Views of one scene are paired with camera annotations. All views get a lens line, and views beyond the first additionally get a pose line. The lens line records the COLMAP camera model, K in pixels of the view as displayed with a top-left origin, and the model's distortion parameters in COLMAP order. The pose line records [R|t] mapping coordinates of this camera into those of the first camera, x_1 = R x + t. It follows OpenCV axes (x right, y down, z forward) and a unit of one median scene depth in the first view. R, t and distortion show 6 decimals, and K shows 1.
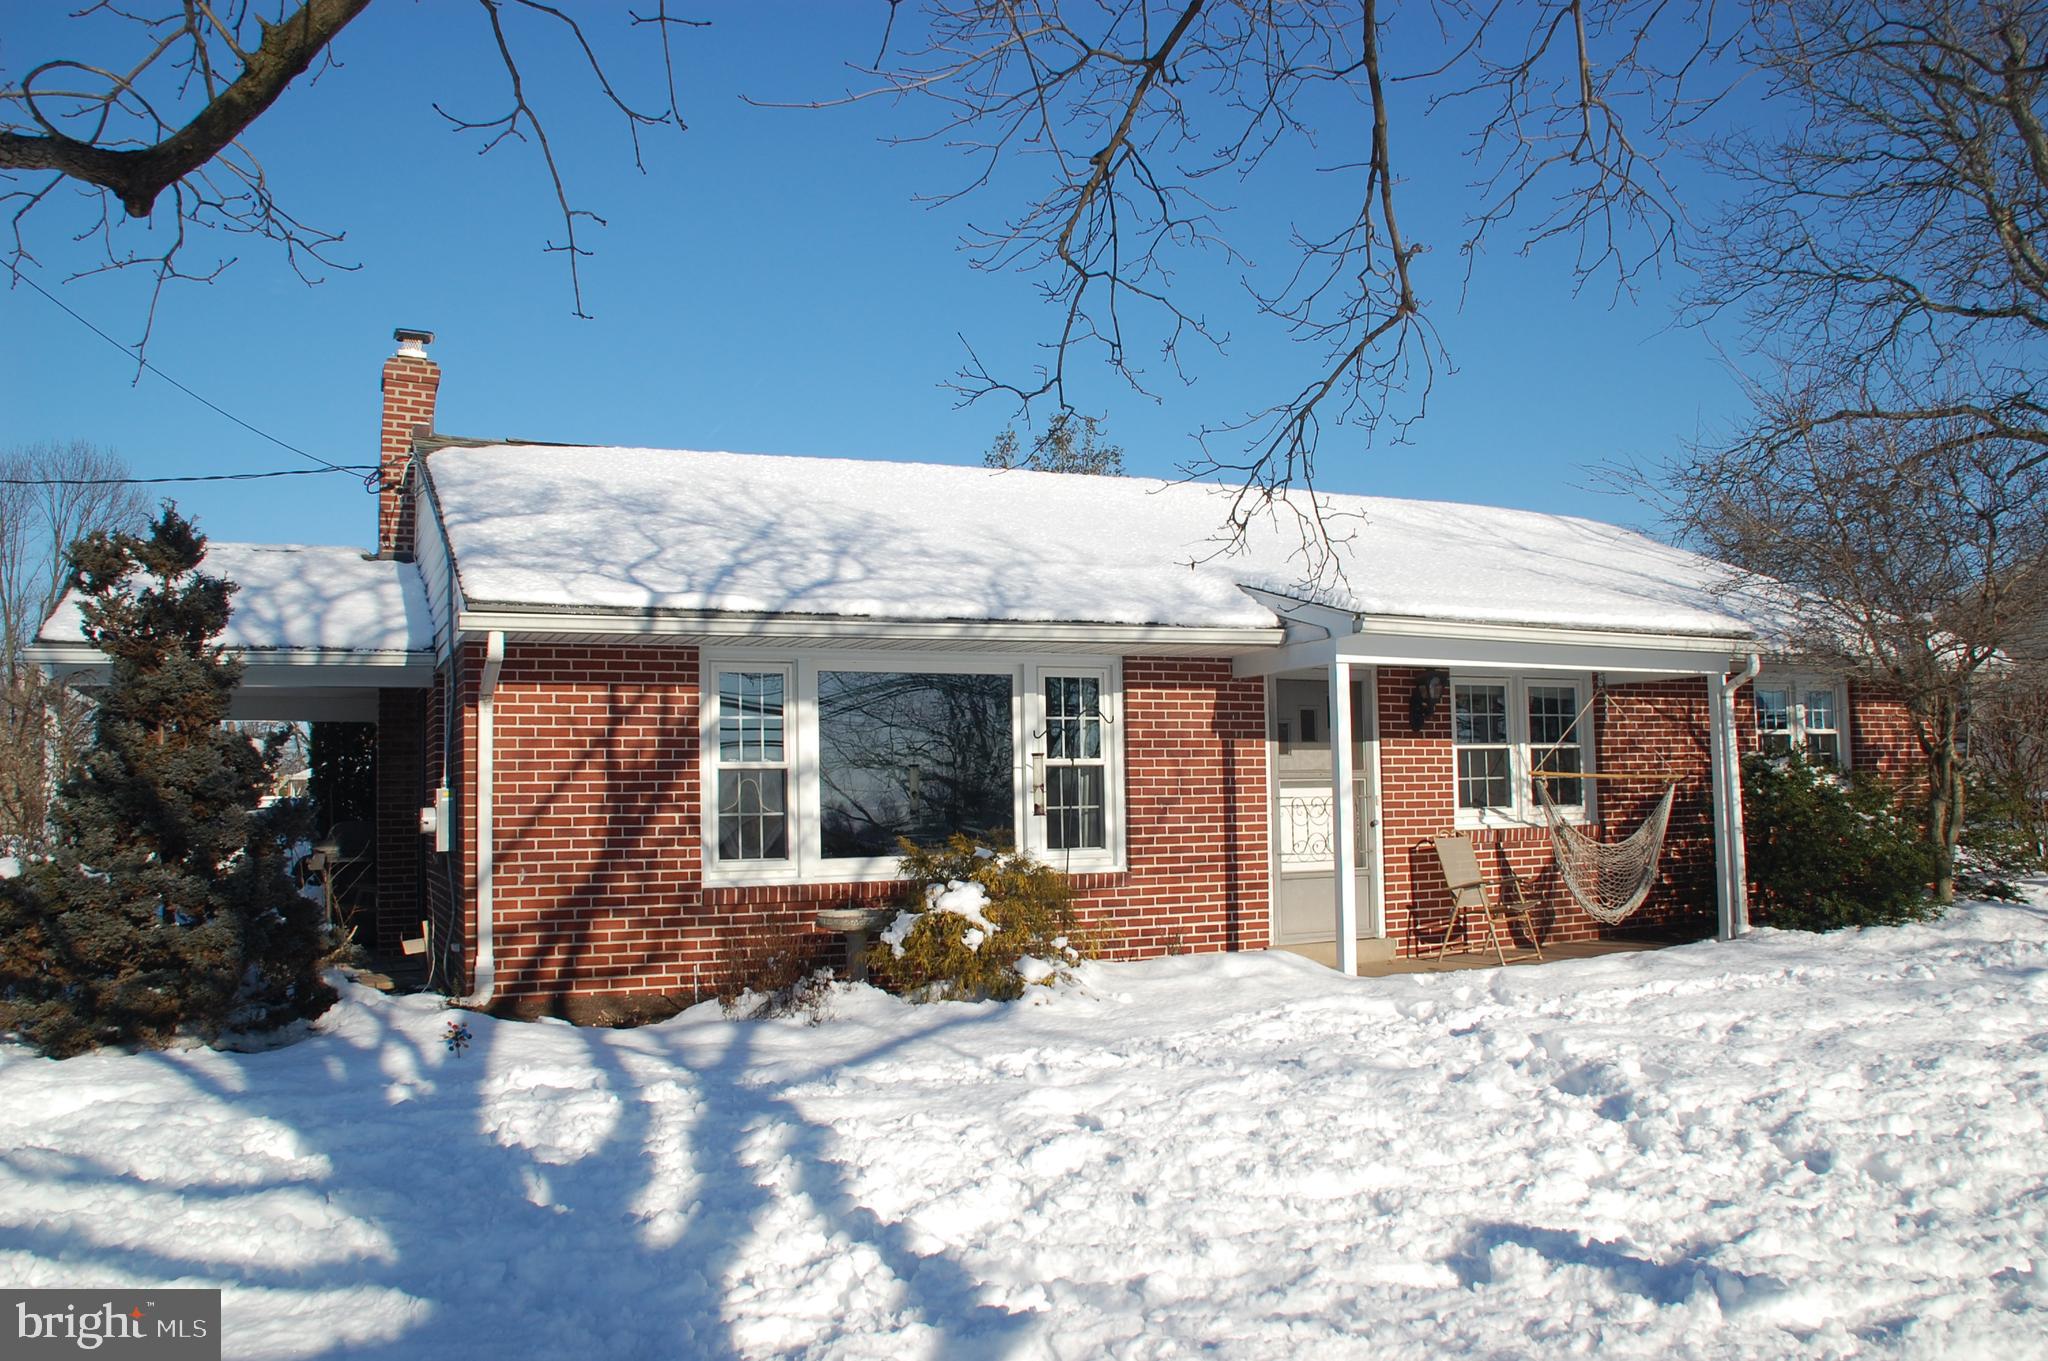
lens RADIAL K [[1513.3, 0, 1024.0], [0, 1513.3, 680.5], [0, 0, 1]] dist [-0.087099, 0.000578]
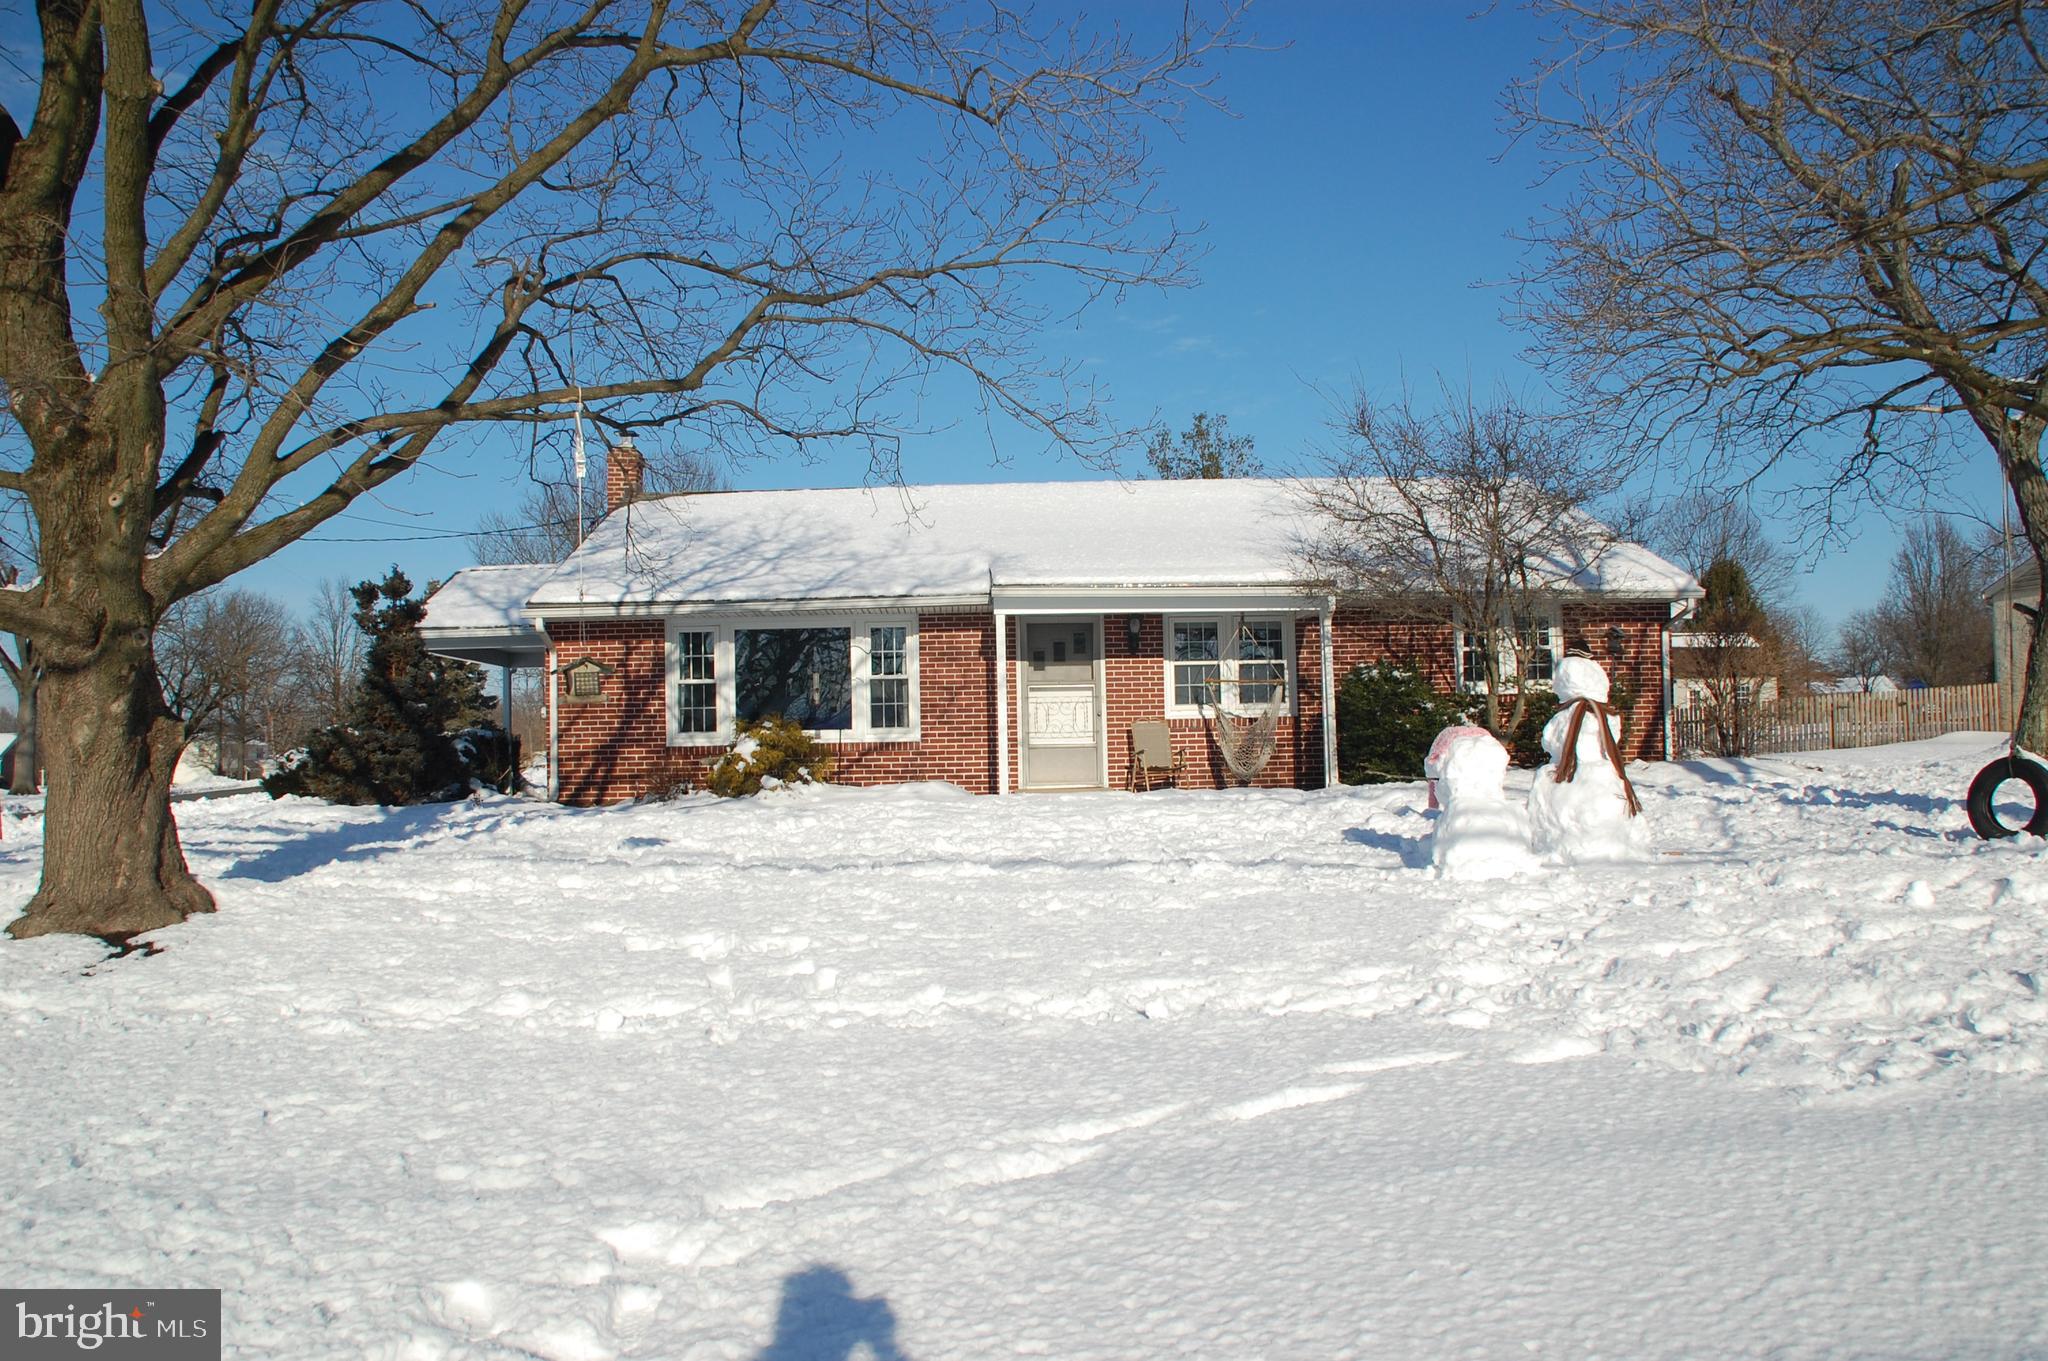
lens RADIAL K [[1513.3, 0, 1024.0], [0, 1513.3, 680.5], [0, 0, 1]] dist [-0.087099, 0.000578]
pose [[0.914377, -0.019647, -0.404386, 0.853800], [0.036061, 0.998804, 0.033013, 0.007245], [0.403254, -0.044769, 0.913993, -0.489945]]
